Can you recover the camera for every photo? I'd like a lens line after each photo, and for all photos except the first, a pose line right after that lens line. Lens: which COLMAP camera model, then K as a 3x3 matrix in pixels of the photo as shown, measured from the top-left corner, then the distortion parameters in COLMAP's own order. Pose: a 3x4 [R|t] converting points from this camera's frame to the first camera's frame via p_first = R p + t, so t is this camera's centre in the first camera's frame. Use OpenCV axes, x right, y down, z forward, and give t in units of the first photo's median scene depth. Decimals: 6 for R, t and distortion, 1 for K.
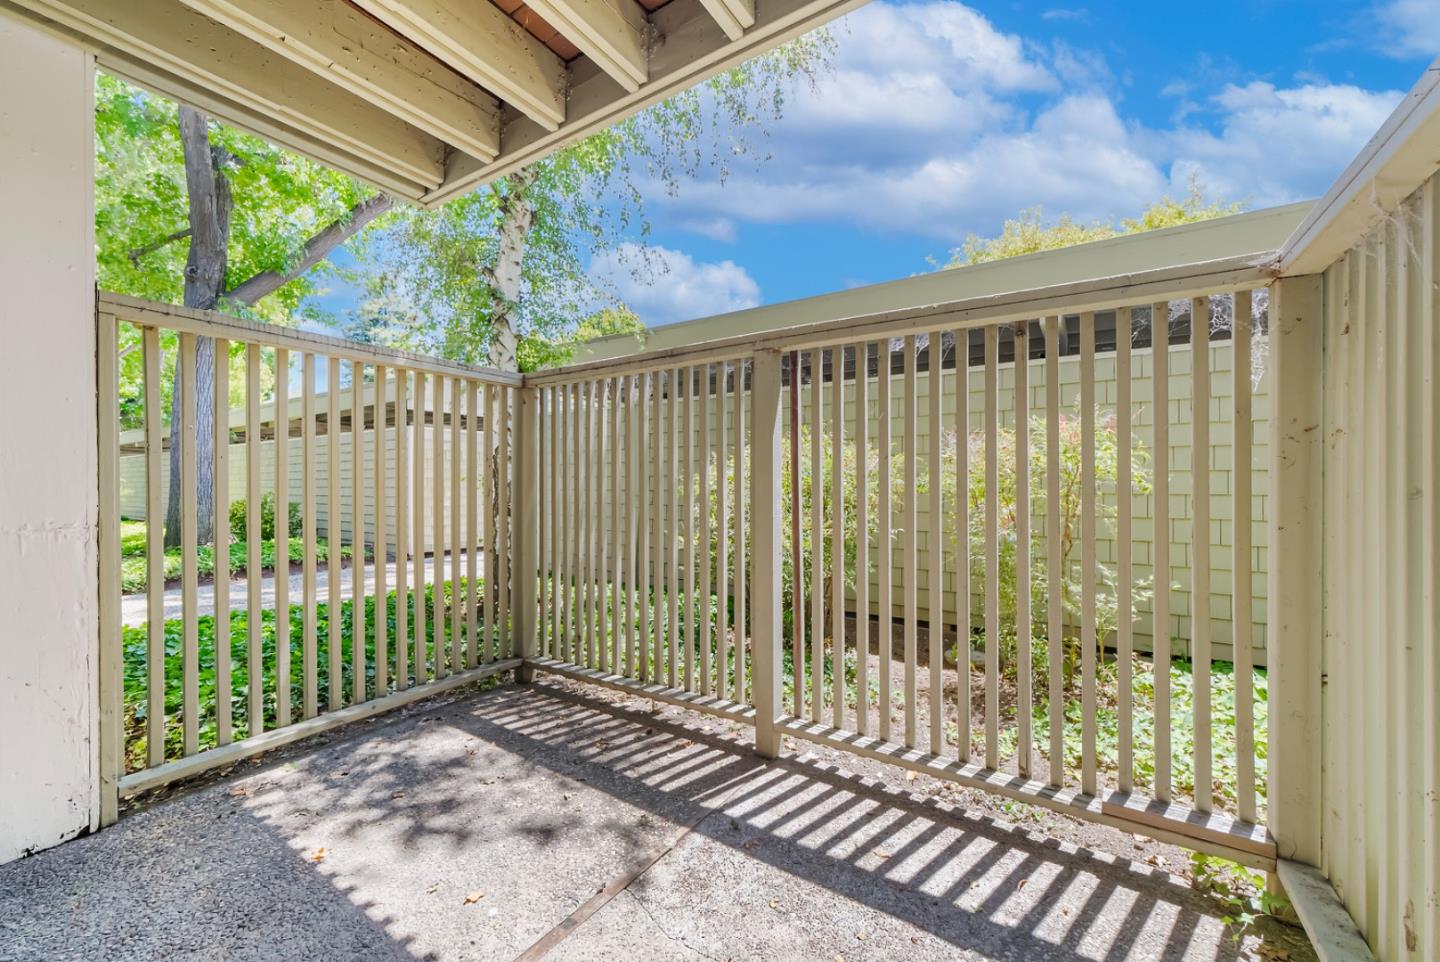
lens RADIAL K [[564.3, 0, 727.2], [0, 564.3, 473.0], [0, 0, 1]] dist [0.001688, 0.000353]
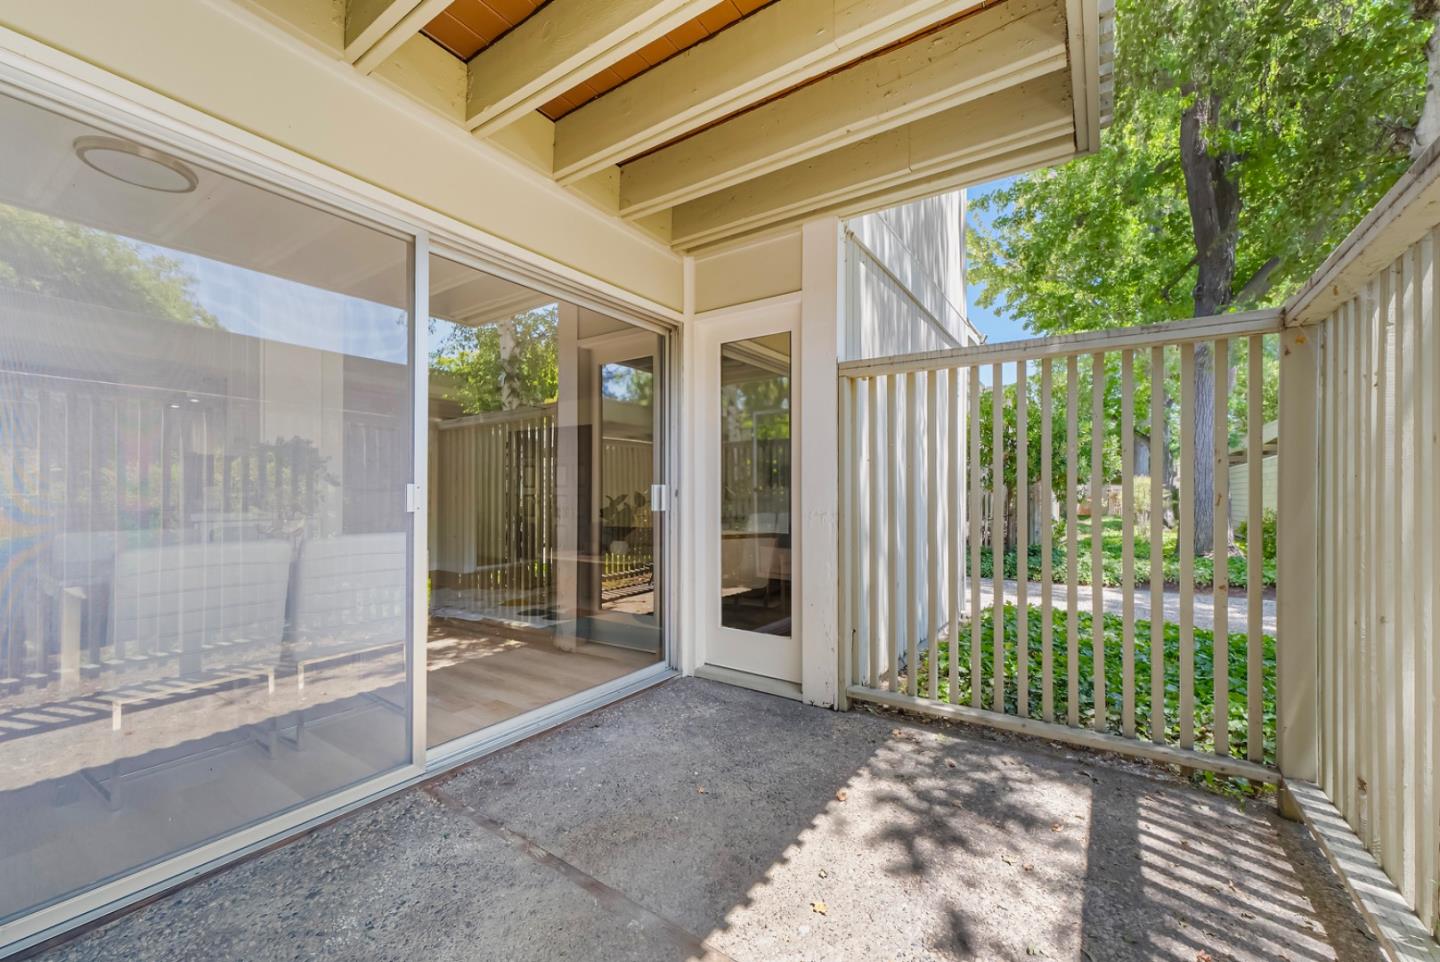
lens RADIAL K [[558.5, 0, 720.0], [0, 558.5, 481.0], [0, 0, 1]] dist [0.002010, 0.000455]
pose [[-0.024636, -0.024746, -0.999390, 0.314525], [0.012641, 0.999606, -0.025063, 0.026527], [0.999617, -0.013251, -0.024313, 0.507910]]
